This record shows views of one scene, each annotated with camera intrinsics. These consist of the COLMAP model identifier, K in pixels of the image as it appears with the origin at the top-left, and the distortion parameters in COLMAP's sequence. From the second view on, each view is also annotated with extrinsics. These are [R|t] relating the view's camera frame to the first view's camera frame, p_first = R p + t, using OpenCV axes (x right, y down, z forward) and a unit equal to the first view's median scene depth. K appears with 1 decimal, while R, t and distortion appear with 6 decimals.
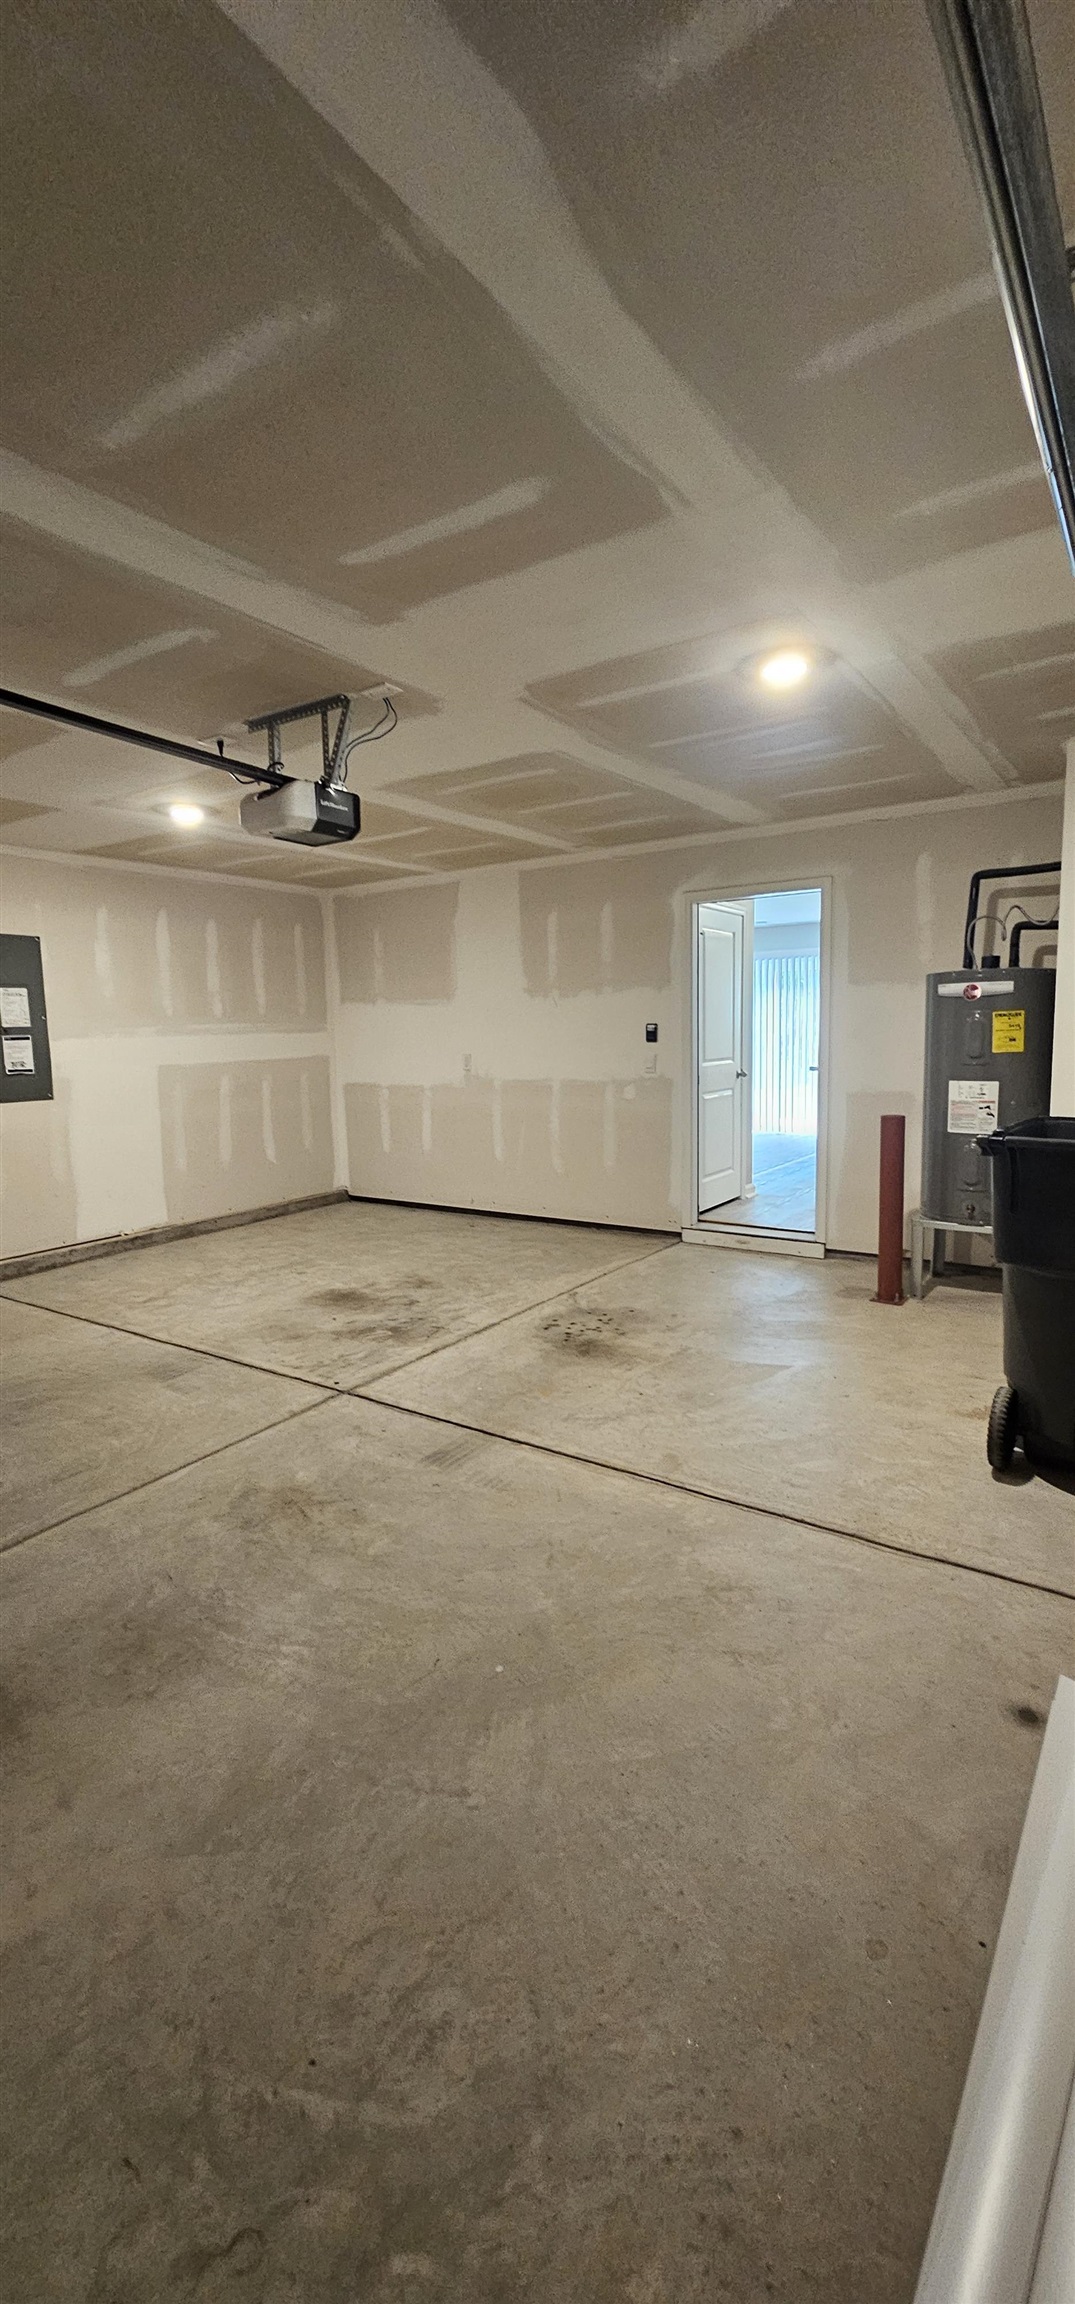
lens RADIAL K [[939.0, 0, 529.1], [0, 939.0, 1158.6], [0, 0, 1]] dist [-0.001933, 0.000258]
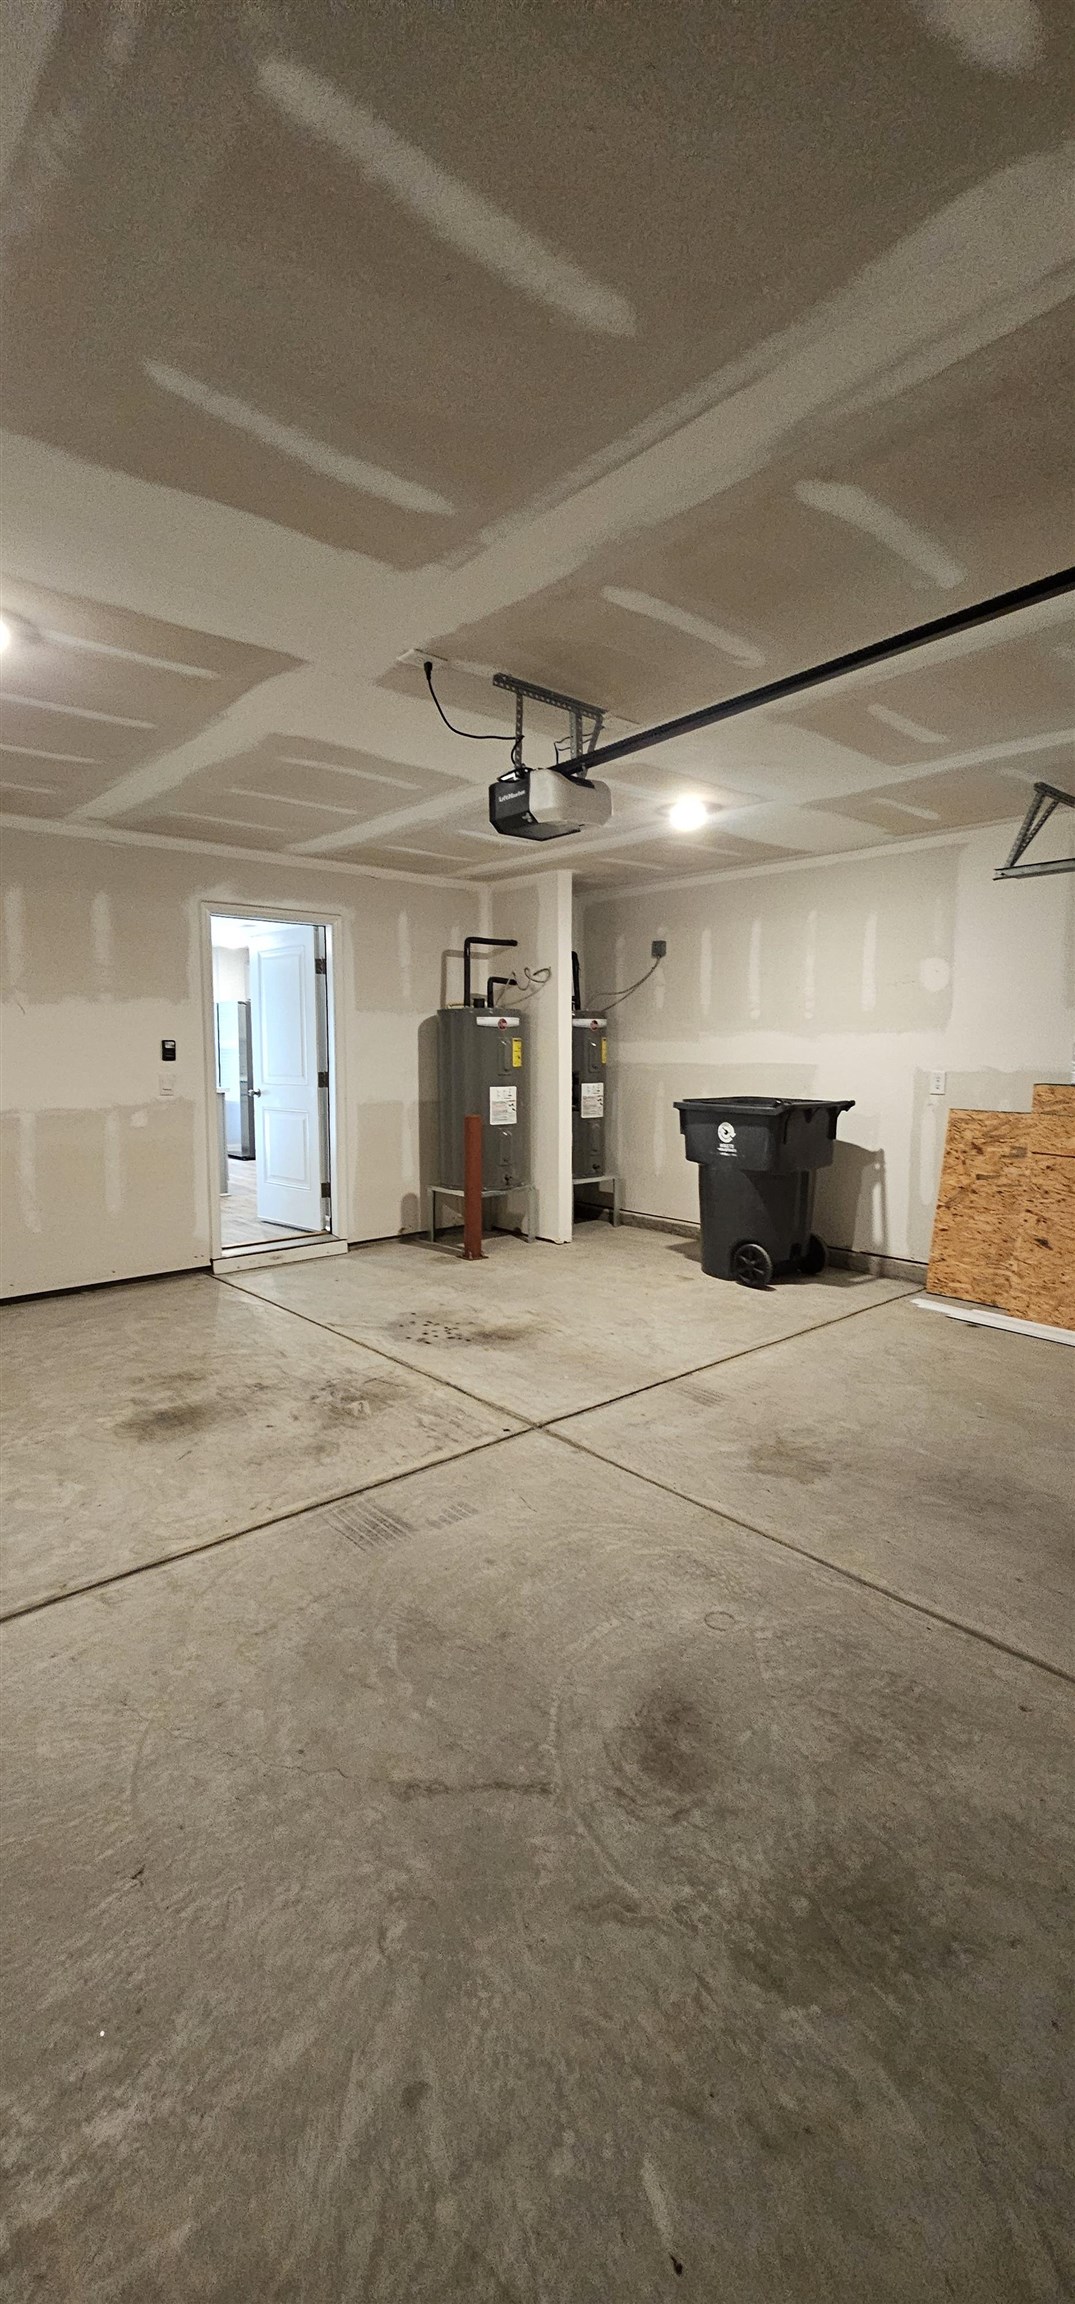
lens RADIAL K [[939.0, 0, 529.1], [0, 939.0, 1158.6], [0, 0, 1]] dist [-0.001933, 0.000258]
pose [[0.243287, -0.094662, 0.965324, -0.934630], [0.128578, 0.989591, 0.064637, -0.065257], [-0.961394, 0.108394, 0.252926, 0.650818]]
